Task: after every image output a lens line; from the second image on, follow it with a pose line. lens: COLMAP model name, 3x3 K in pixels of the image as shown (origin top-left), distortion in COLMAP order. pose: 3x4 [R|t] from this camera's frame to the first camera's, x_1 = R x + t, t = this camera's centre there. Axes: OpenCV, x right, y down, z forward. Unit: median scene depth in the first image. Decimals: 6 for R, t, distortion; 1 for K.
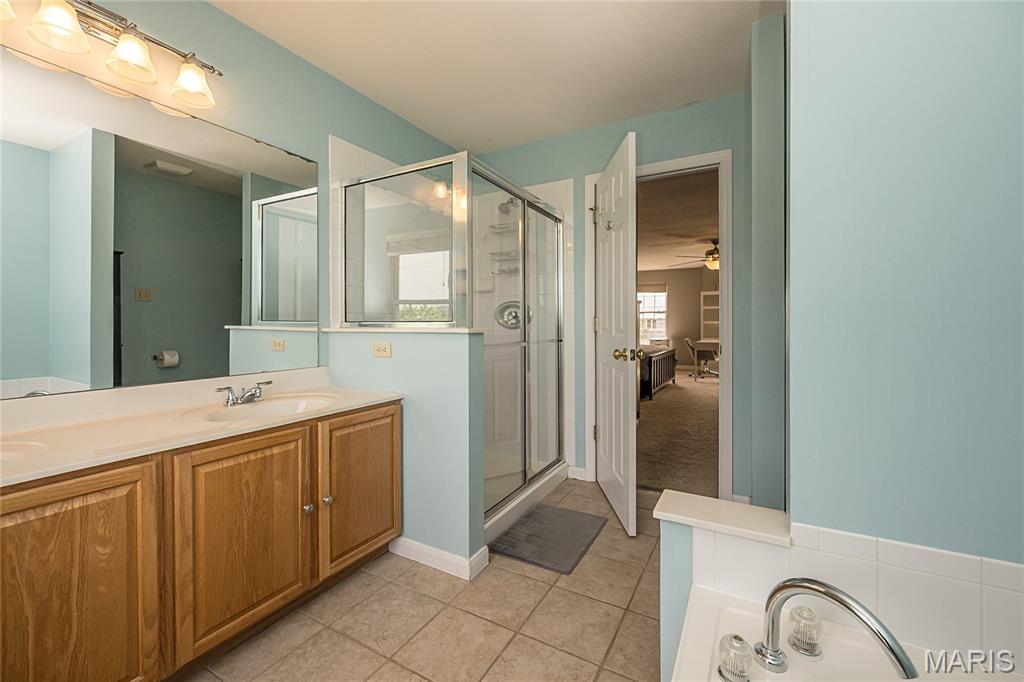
lens RADIAL K [[408.9, 0, 511.6], [0, 408.9, 330.9], [0, 0, 1]] dist [-0.002287, -0.000185]
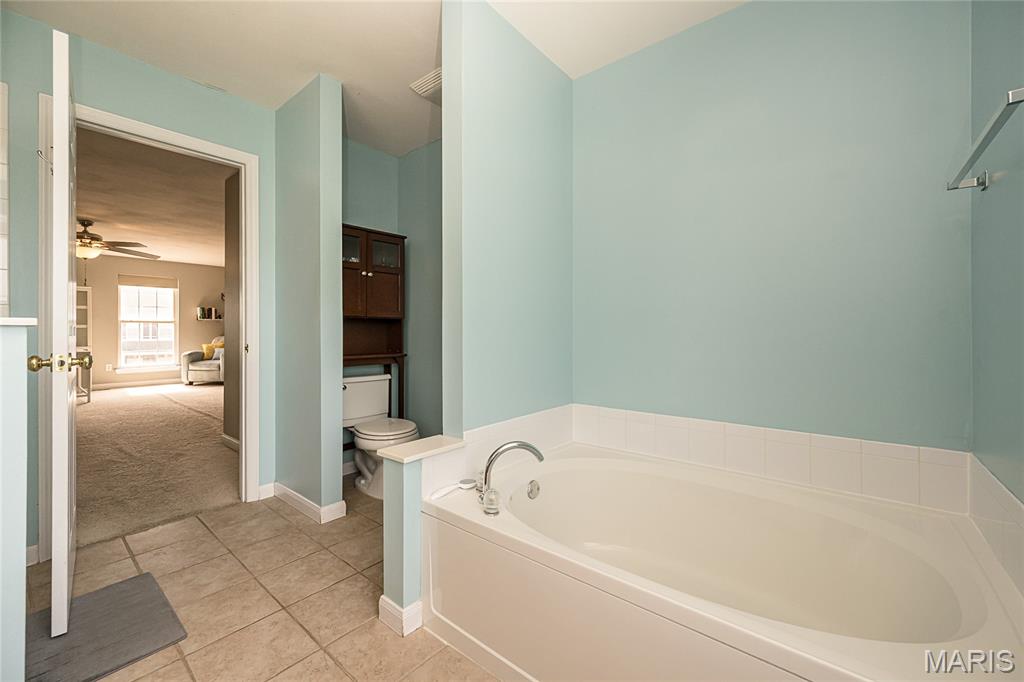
lens RADIAL K [[408.9, 0, 508.5], [0, 408.9, 335.6], [0, 0, 1]] dist [-0.002287, -0.000185]
pose [[0.186165, -0.005136, 0.982505, -0.587517], [0.012024, 0.999923, 0.002948, 0.029090], [-0.982445, 0.011264, 0.186213, 0.280118]]
